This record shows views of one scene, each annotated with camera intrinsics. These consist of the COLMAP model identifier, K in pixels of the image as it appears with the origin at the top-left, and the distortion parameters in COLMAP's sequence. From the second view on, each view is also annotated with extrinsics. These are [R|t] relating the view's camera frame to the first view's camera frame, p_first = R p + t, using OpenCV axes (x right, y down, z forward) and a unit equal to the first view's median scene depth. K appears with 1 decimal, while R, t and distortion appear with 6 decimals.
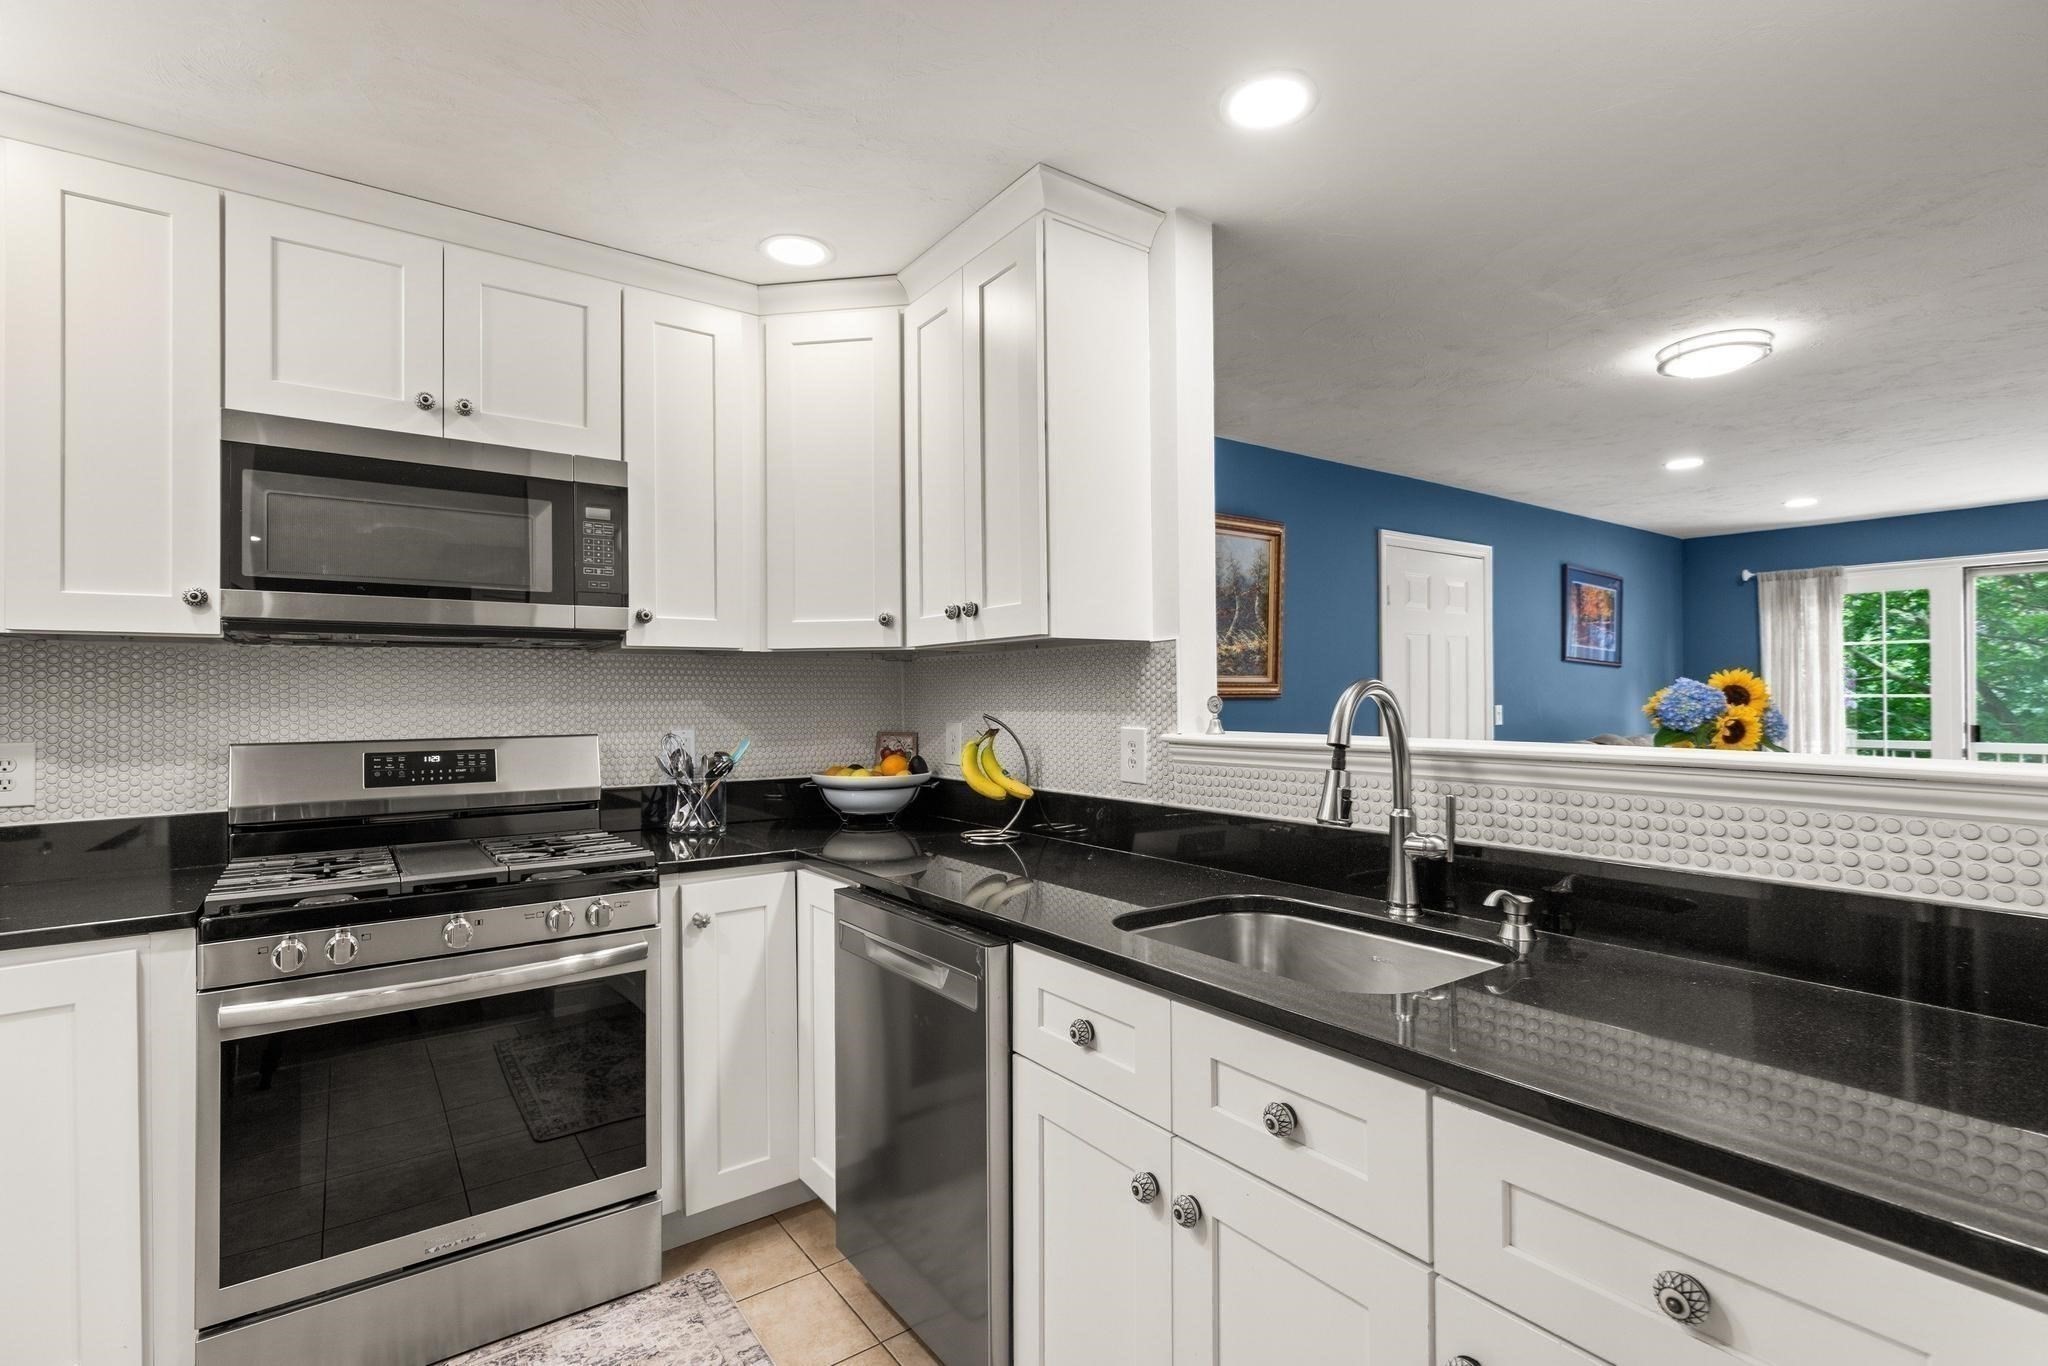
lens RADIAL K [[937.6, 0, 1024.0], [0, 937.6, 683.0], [0, 0, 1]] dist [-0.000296, -0.000544]
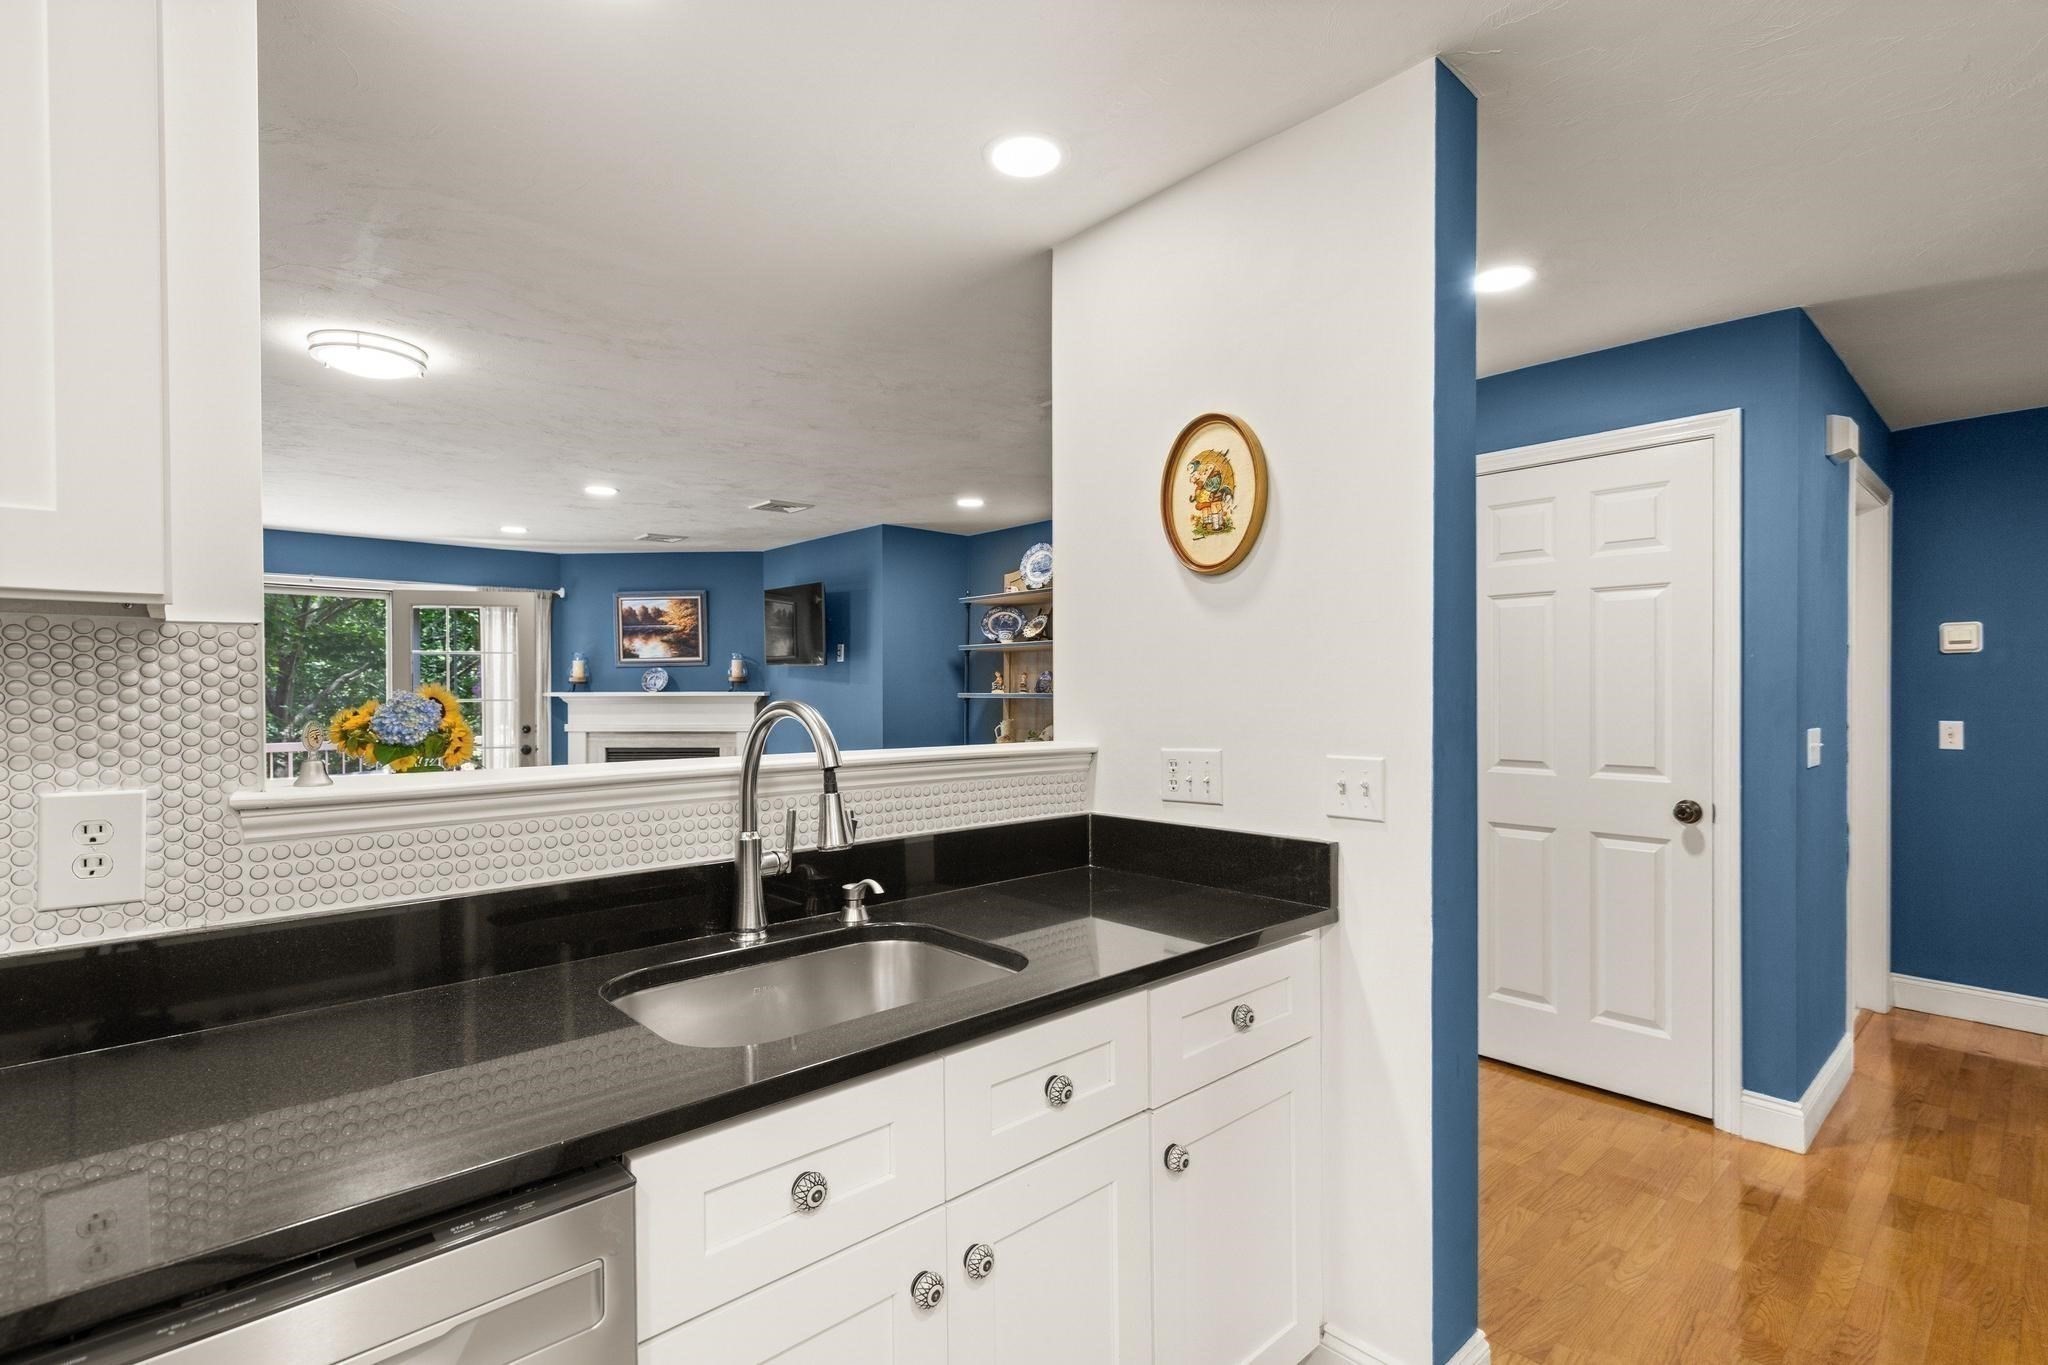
lens RADIAL K [[986.3, 0, 1029.7], [0, 986.3, 689.2], [0, 0, 1]] dist [0.012645, -0.000427]
pose [[-0.103130, 0.004791, 0.994656, -0.441110], [-0.005844, 0.999968, -0.005423, -0.005873], [-0.994651, -0.006372, -0.103099, 0.559465]]
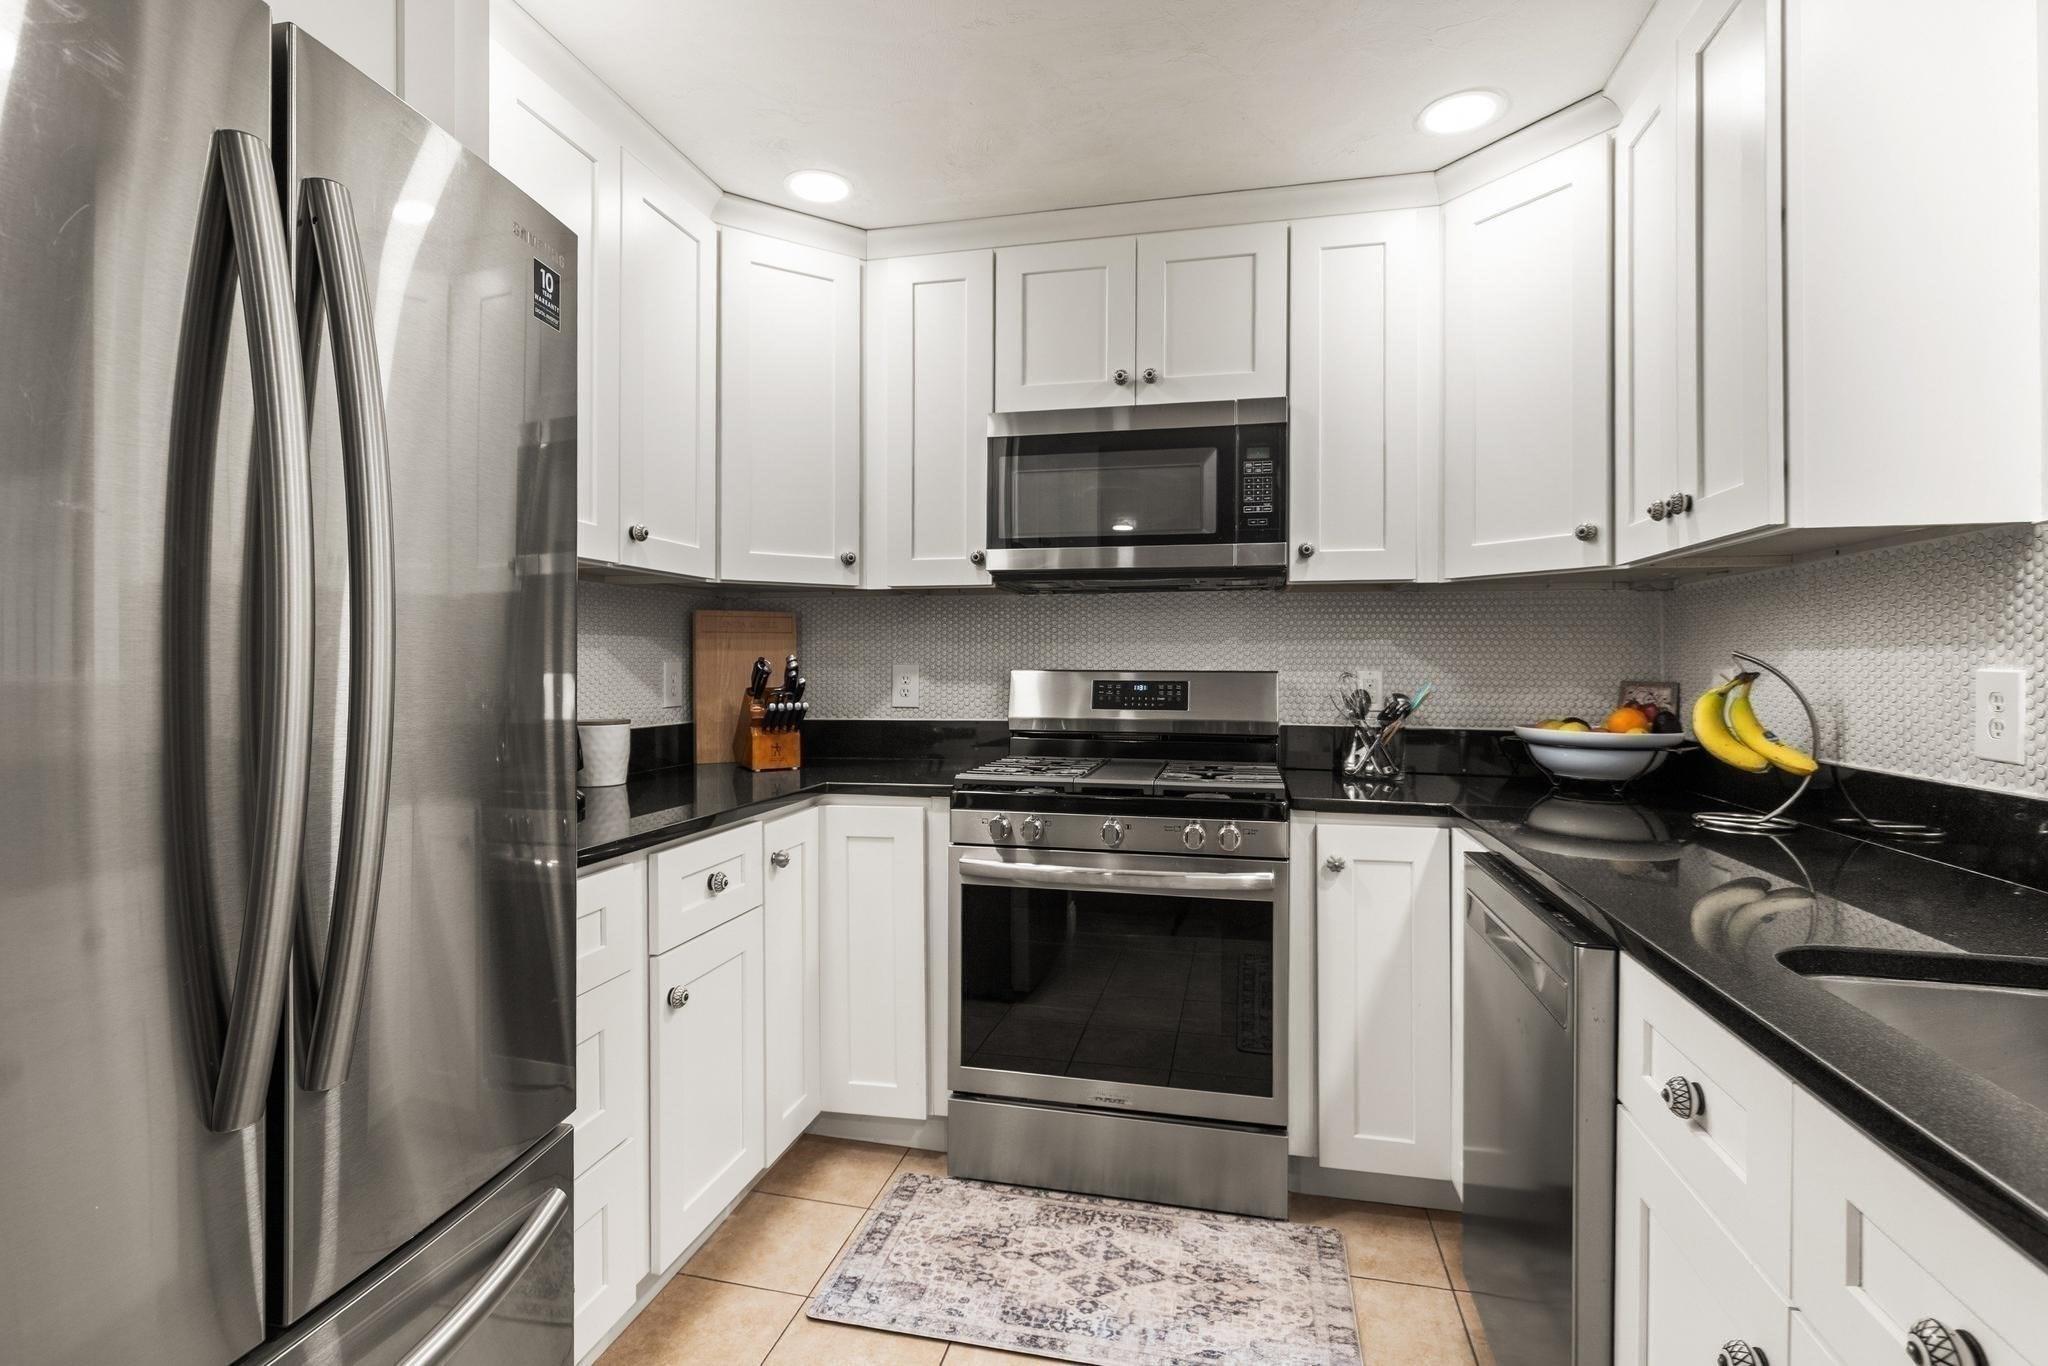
lens RADIAL K [[946.4, 0, 1027.9], [0, 946.4, 657.9], [0, 0, 1]] dist [-0.004298, -0.000312]
pose [[0.659011, 0.006798, -0.752103, 0.157504], [0.001982, 0.999940, 0.010774, 0.031589], [0.752131, -0.008590, 0.658958, 0.127281]]
